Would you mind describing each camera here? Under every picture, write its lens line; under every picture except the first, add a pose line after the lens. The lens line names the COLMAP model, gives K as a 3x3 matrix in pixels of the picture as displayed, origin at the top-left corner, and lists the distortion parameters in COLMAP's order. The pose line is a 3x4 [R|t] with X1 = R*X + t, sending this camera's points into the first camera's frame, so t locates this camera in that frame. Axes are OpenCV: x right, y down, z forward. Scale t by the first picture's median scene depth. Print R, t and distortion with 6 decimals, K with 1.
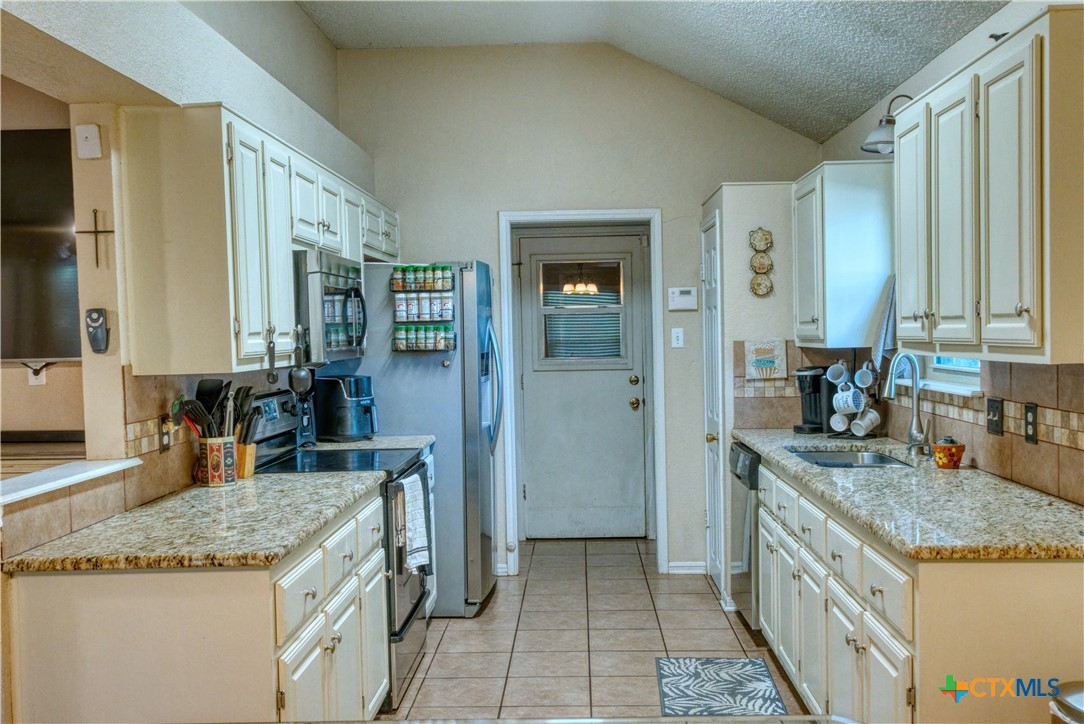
lens RADIAL K [[1061.9, 0, 538.8], [0, 1061.9, 371.3], [0, 0, 1]] dist [0.012105, 0.008961]
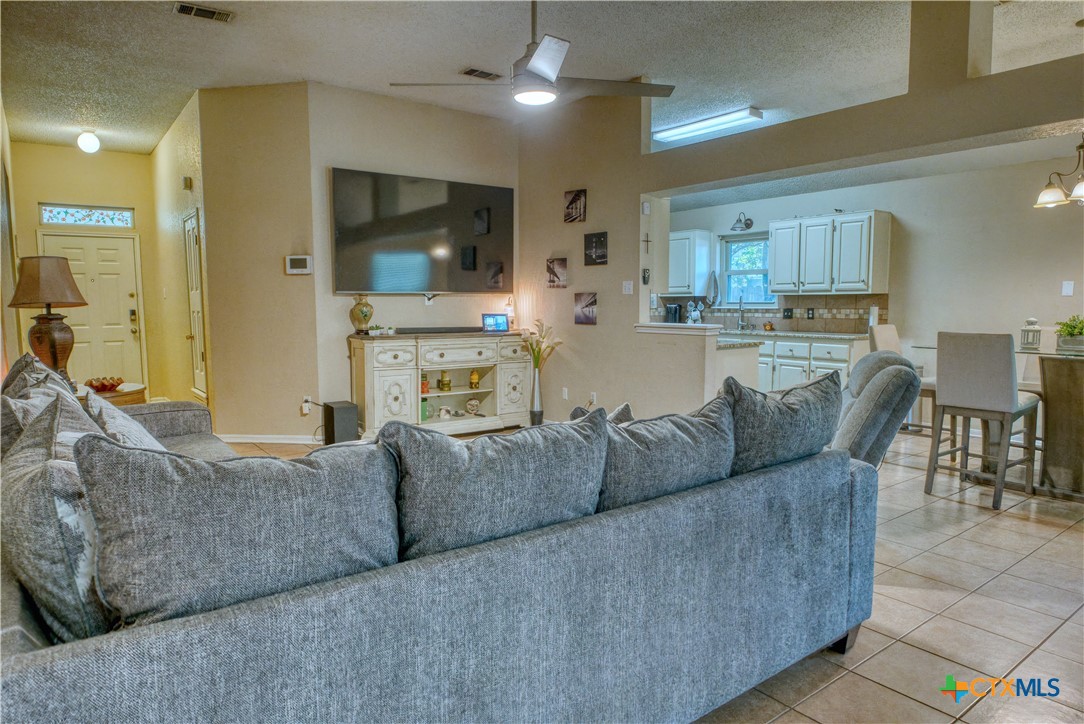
lens RADIAL K [[668.0, 0, 543.8], [0, 668.0, 369.1], [0, 0, 1]] dist [-0.025452, -0.001770]
pose [[0.779234, -0.044078, 0.625181, -1.126616], [0.011654, 0.998370, 0.055864, 0.067211], [-0.626625, -0.036245, 0.778478, -0.133192]]
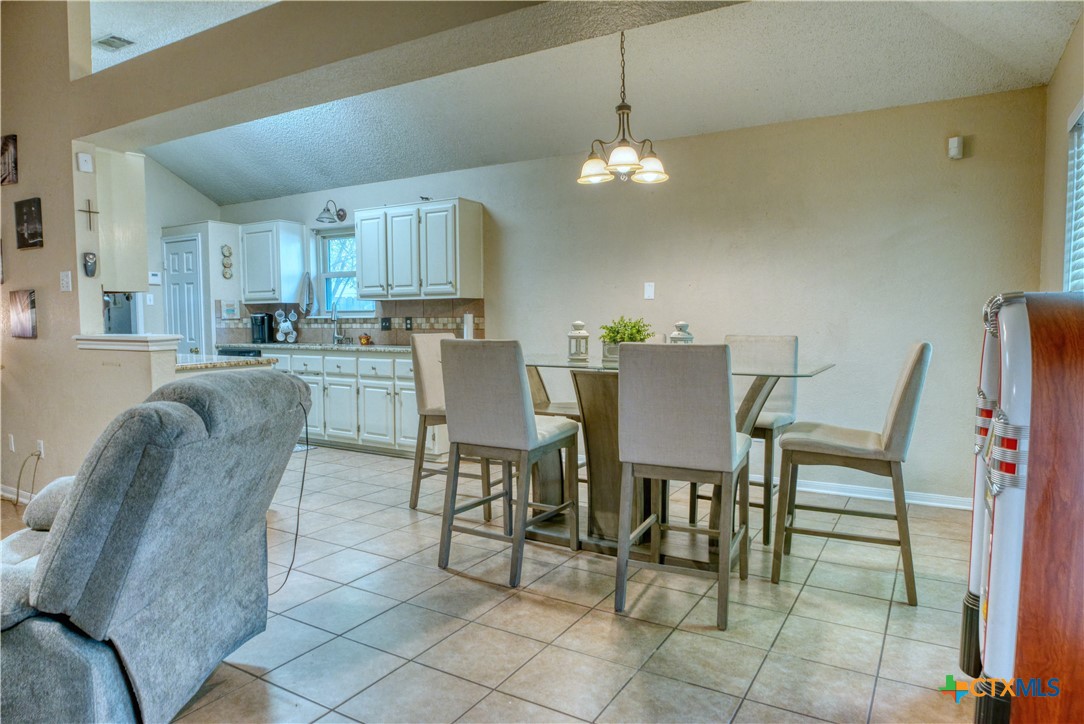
lens RADIAL K [[668.0, 0, 543.8], [0, 668.0, 369.1], [0, 0, 1]] dist [-0.025452, -0.001770]
pose [[0.480073, -0.044810, 0.876083, -0.684921], [0.026510, 0.998979, 0.036570, 0.079944], [-0.876828, 0.005668, 0.480771, -0.162057]]
